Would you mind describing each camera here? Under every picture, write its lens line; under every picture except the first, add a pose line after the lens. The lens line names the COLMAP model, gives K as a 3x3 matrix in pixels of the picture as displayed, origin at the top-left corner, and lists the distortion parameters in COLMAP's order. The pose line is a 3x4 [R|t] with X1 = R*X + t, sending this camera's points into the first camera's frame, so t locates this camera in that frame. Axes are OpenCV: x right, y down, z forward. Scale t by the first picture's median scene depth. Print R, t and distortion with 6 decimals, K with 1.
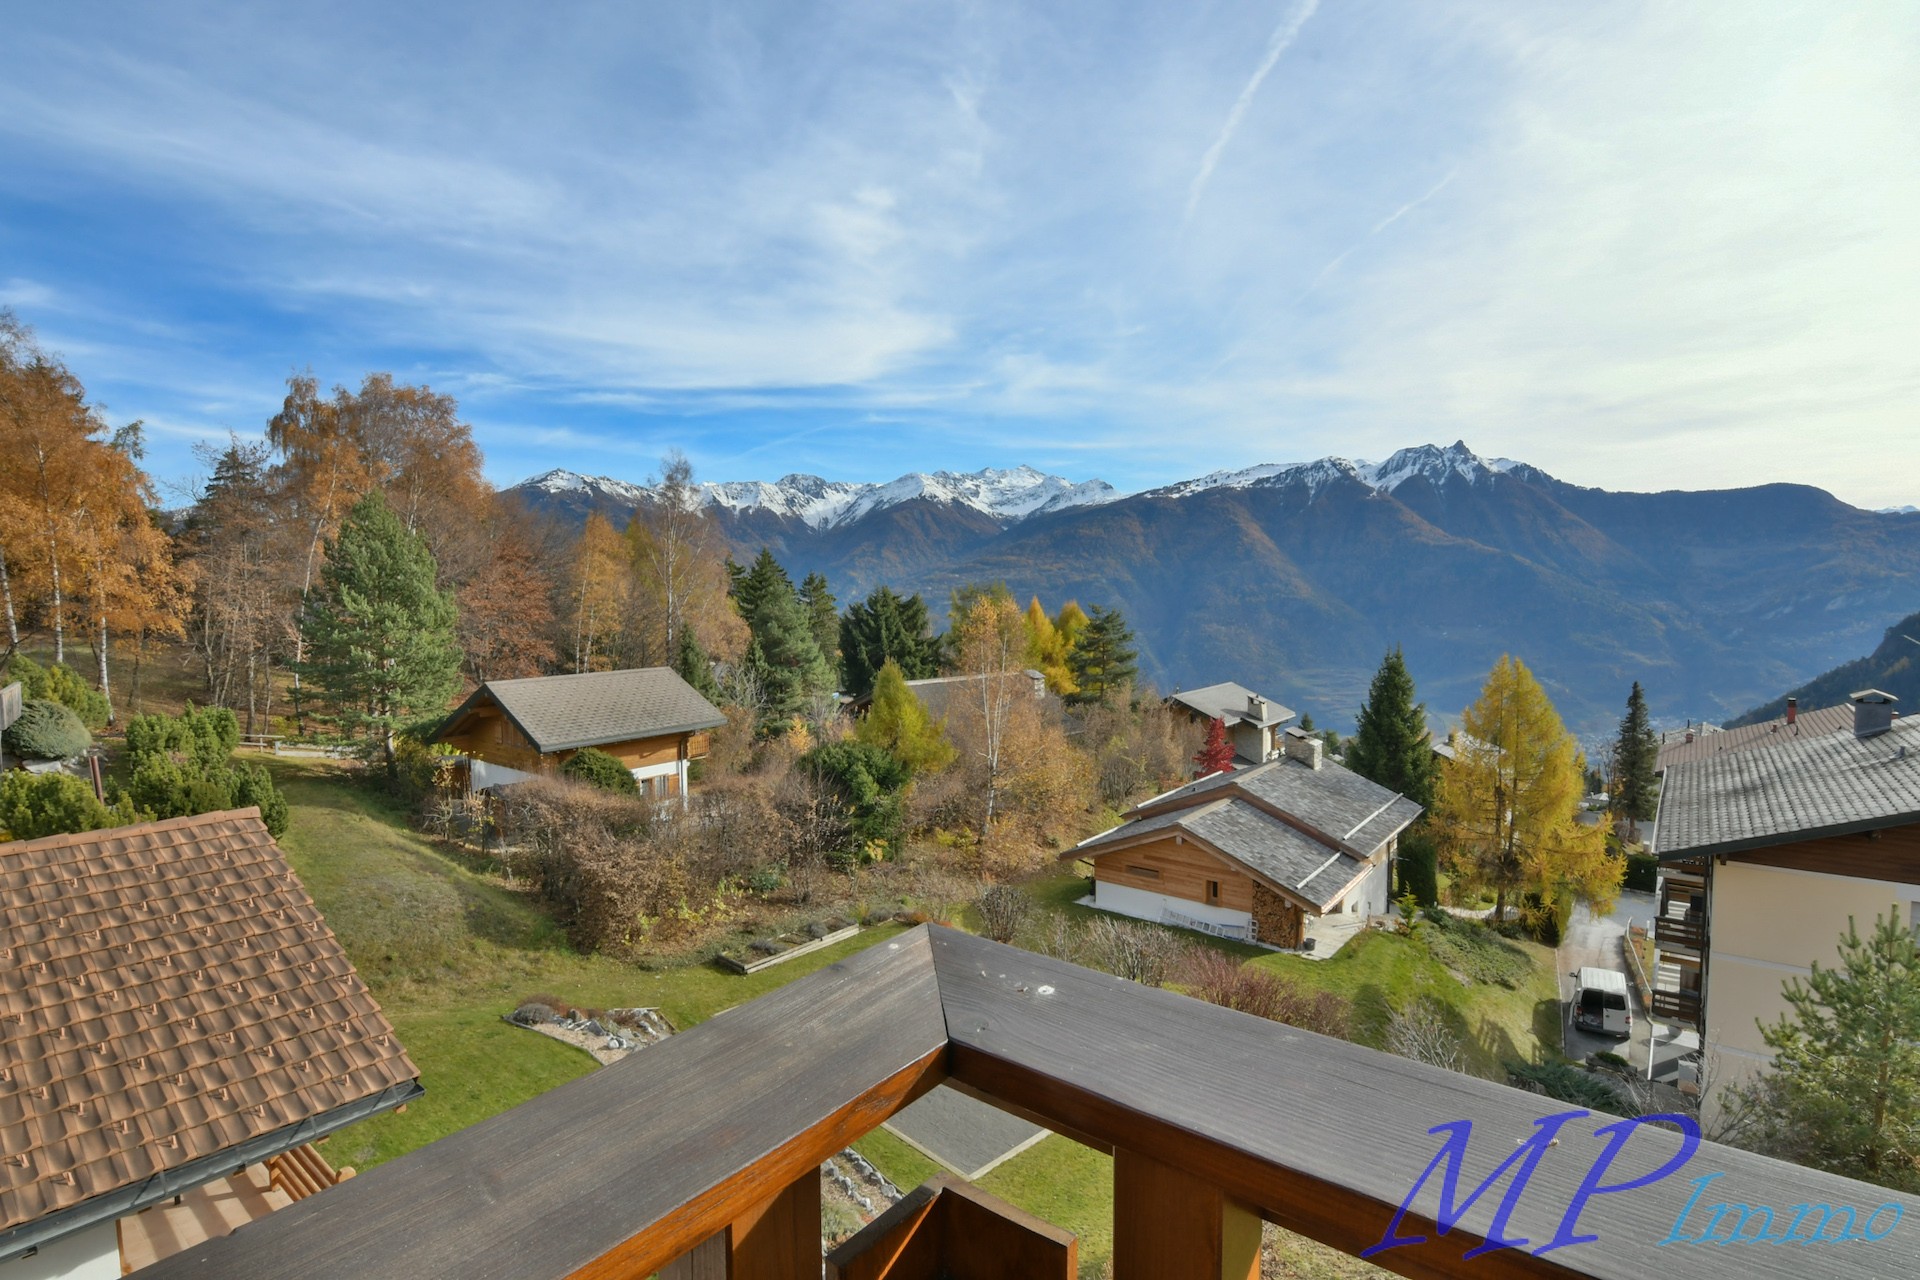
lens RADIAL K [[933.5, 0, 952.2], [0, 933.5, 642.9], [0, 0, 1]] dist [-0.009815, -0.008071]
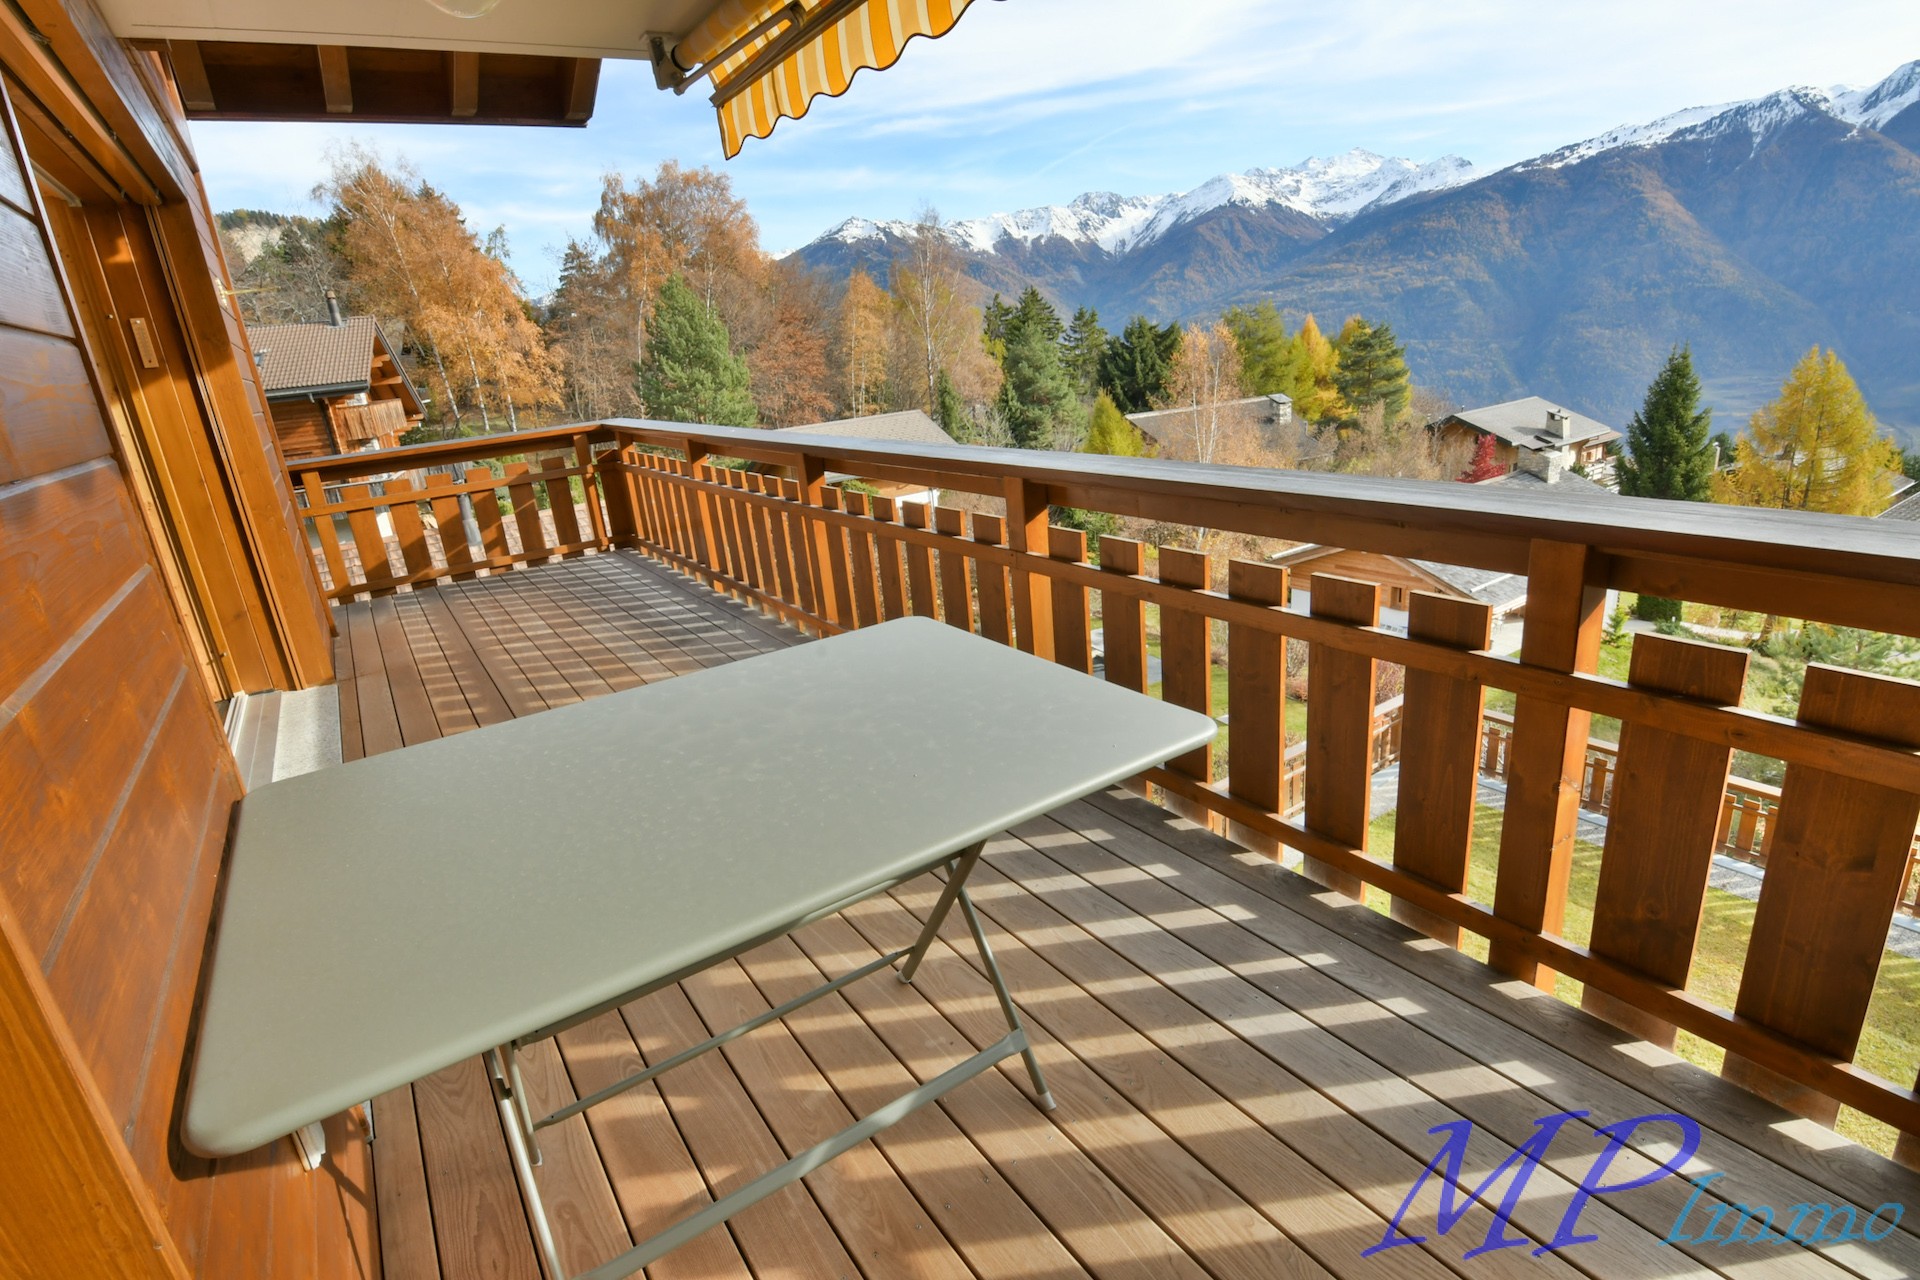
lens RADIAL K [[933.5, 0, 957.8], [0, 933.5, 643.5], [0, 0, 1]] dist [-0.009815, -0.008071]
pose [[0.951344, 0.022233, -0.307327, 0.078968], [0.061960, 0.963217, 0.261482, 0.004507], [0.301836, -0.267802, 0.914974, -0.088339]]
